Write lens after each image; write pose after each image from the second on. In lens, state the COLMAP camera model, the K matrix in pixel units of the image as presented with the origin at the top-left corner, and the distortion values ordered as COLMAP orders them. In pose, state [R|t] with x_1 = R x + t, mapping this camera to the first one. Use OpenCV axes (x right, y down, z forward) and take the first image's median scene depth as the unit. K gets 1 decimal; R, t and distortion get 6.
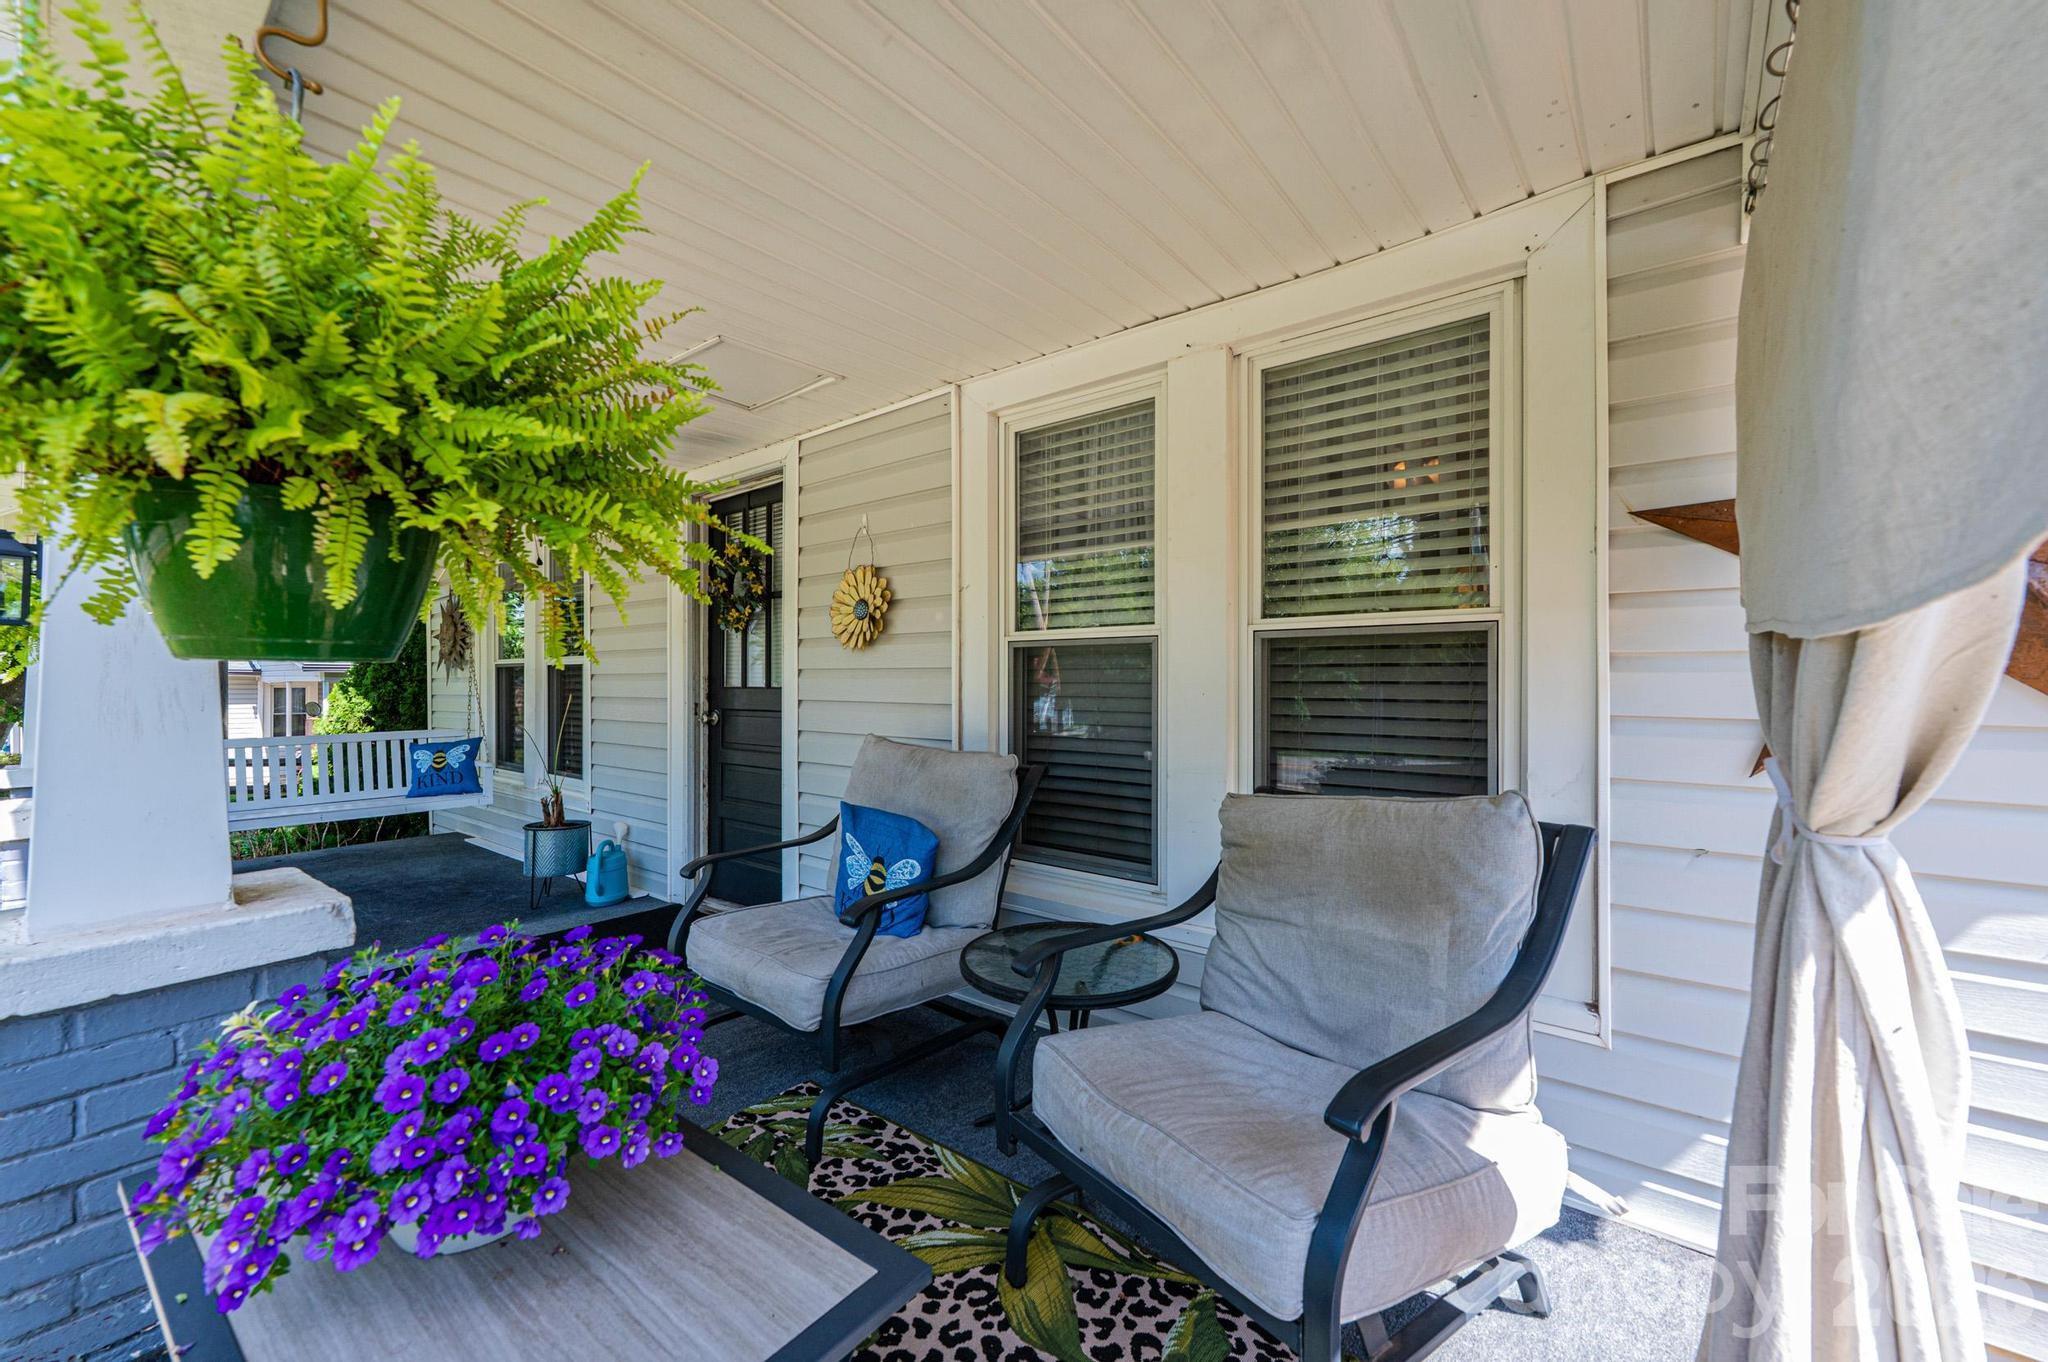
lens RADIAL K [[818.3, 0, 1029.9], [0, 818.3, 680.5], [0, 0, 1]] dist [-0.003567, -0.000482]
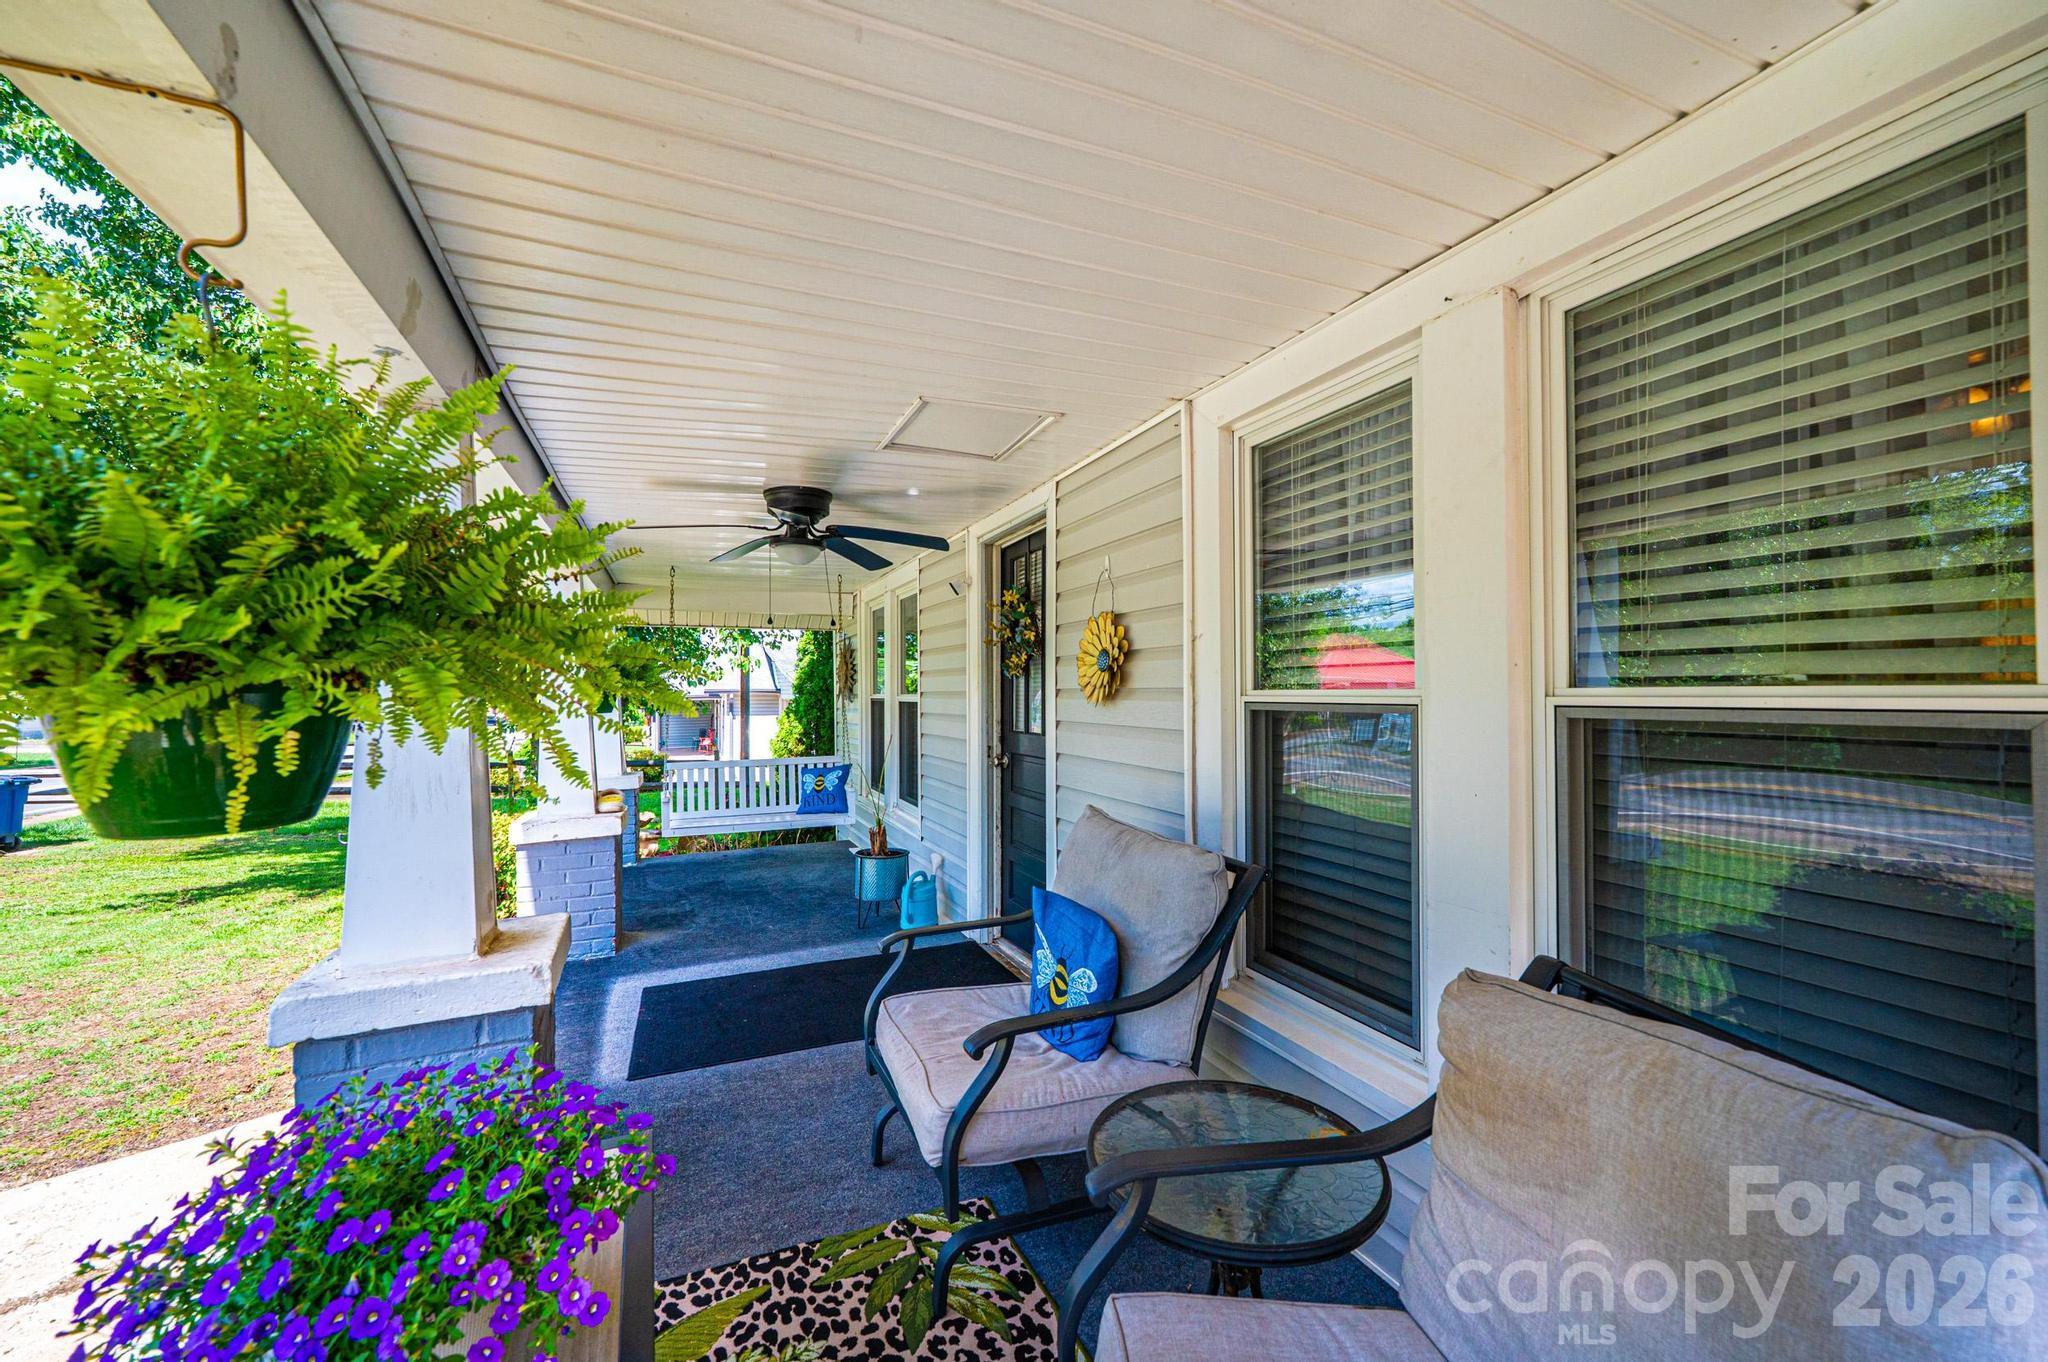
lens RADIAL K [[818.3, 0, 1022.3], [0, 818.3, 683.0], [0, 0, 1]] dist [-0.003567, -0.000482]
pose [[0.878822, -0.008473, -0.477075, 0.152201], [0.005041, 0.999951, -0.008473, -0.054636], [0.477124, 0.005041, 0.878822, 0.153743]]
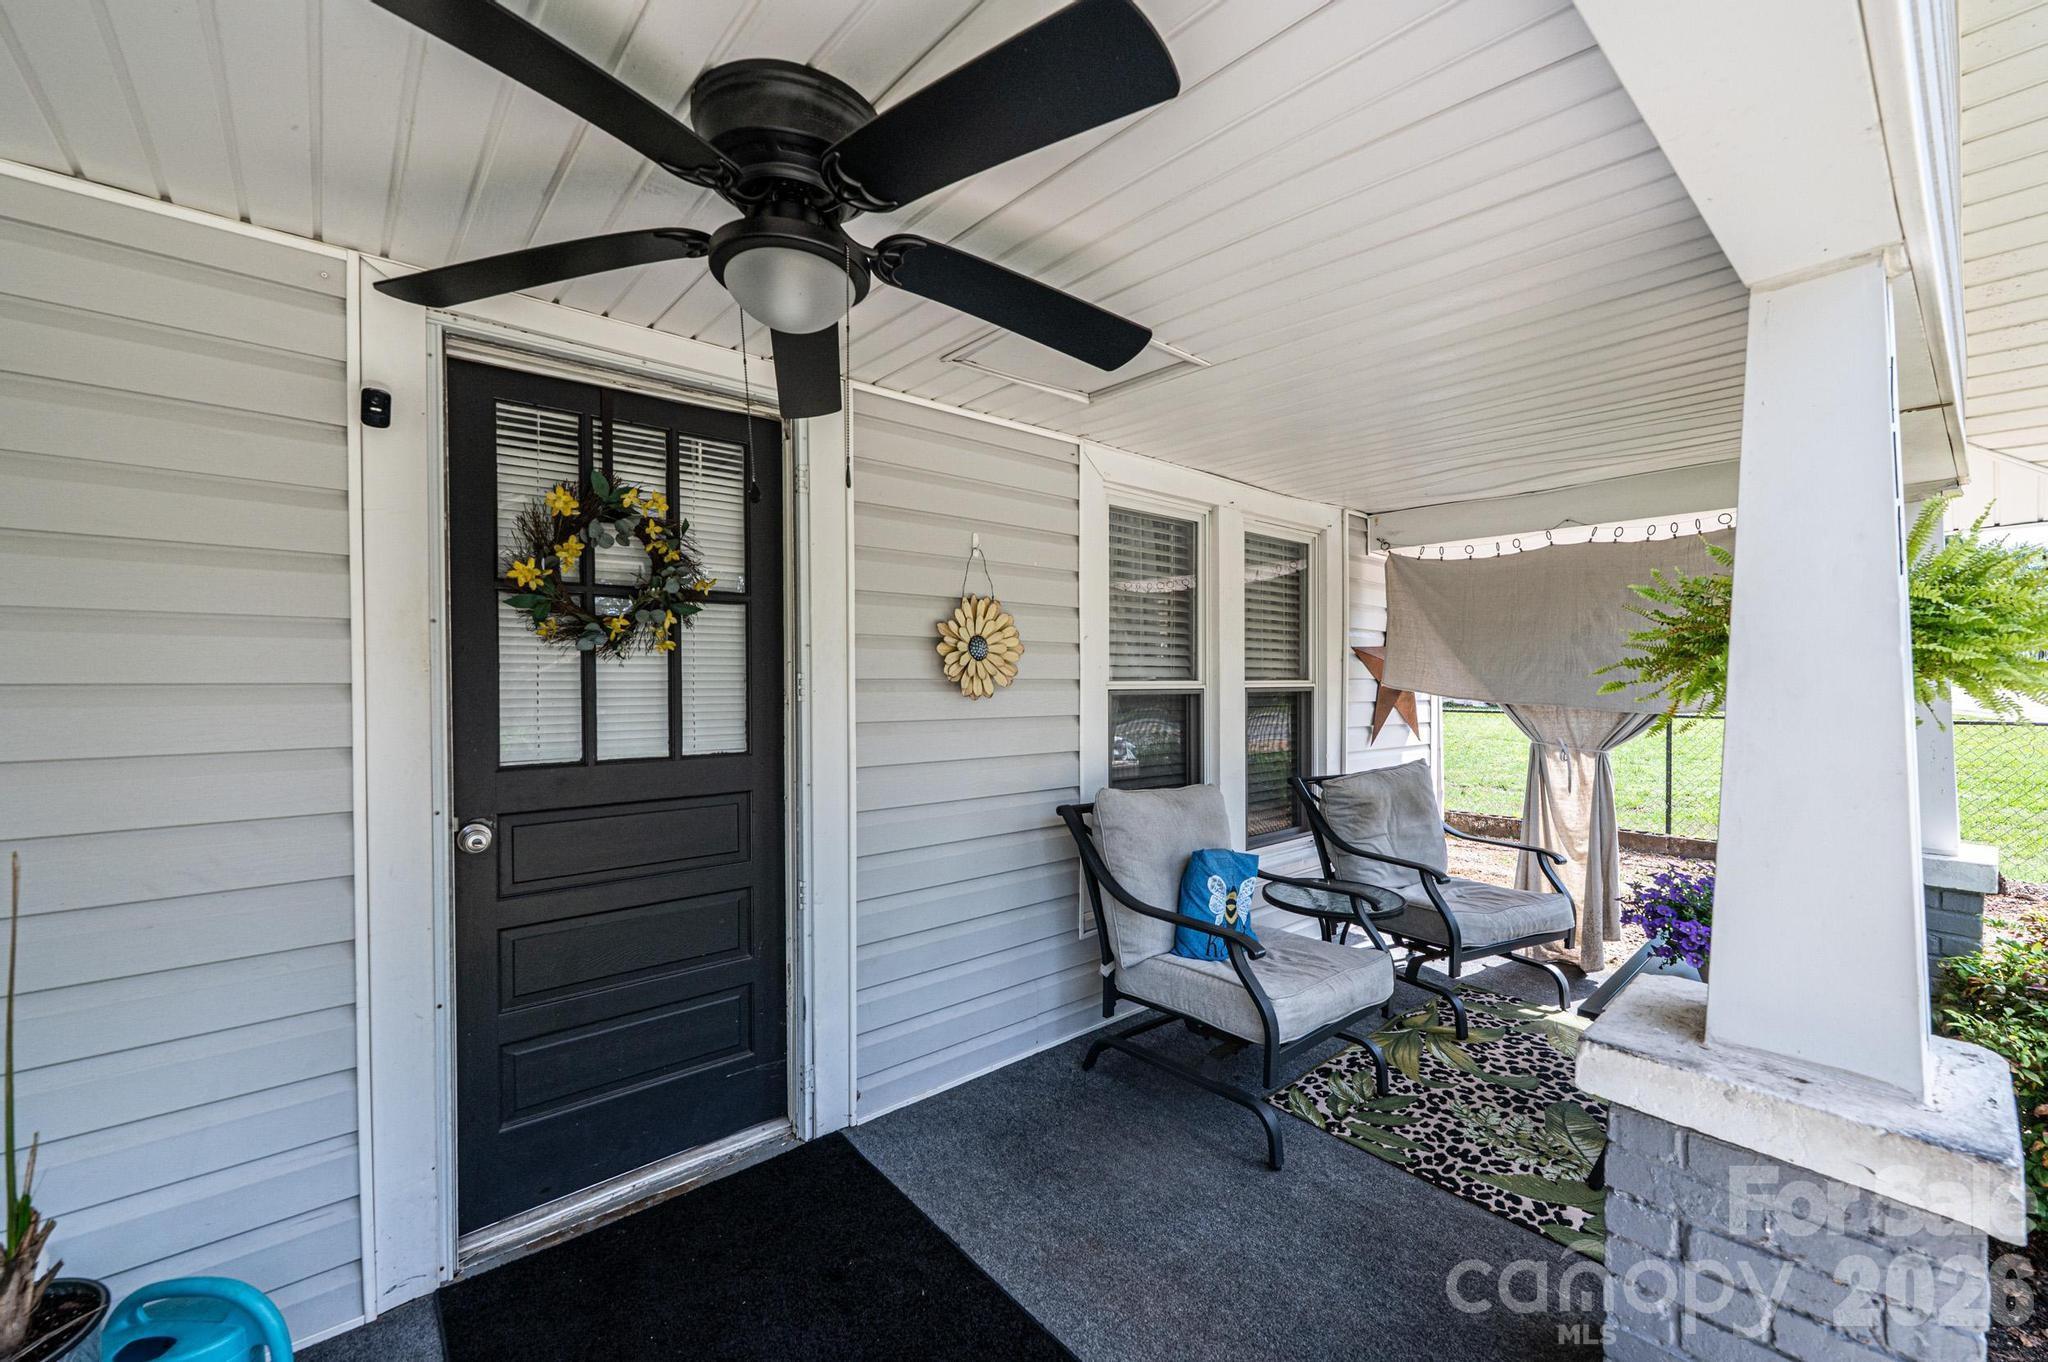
lens RADIAL K [[818.3, 0, 1006.8], [0, 818.3, 675.9], [0, 0, 1]] dist [-0.003567, -0.000482]
pose [[0.192495, -0.003316, 0.981292, -0.935201], [0.002469, 0.999993, 0.002895, -0.057488], [-0.981295, 0.001866, 0.192502, 0.764296]]
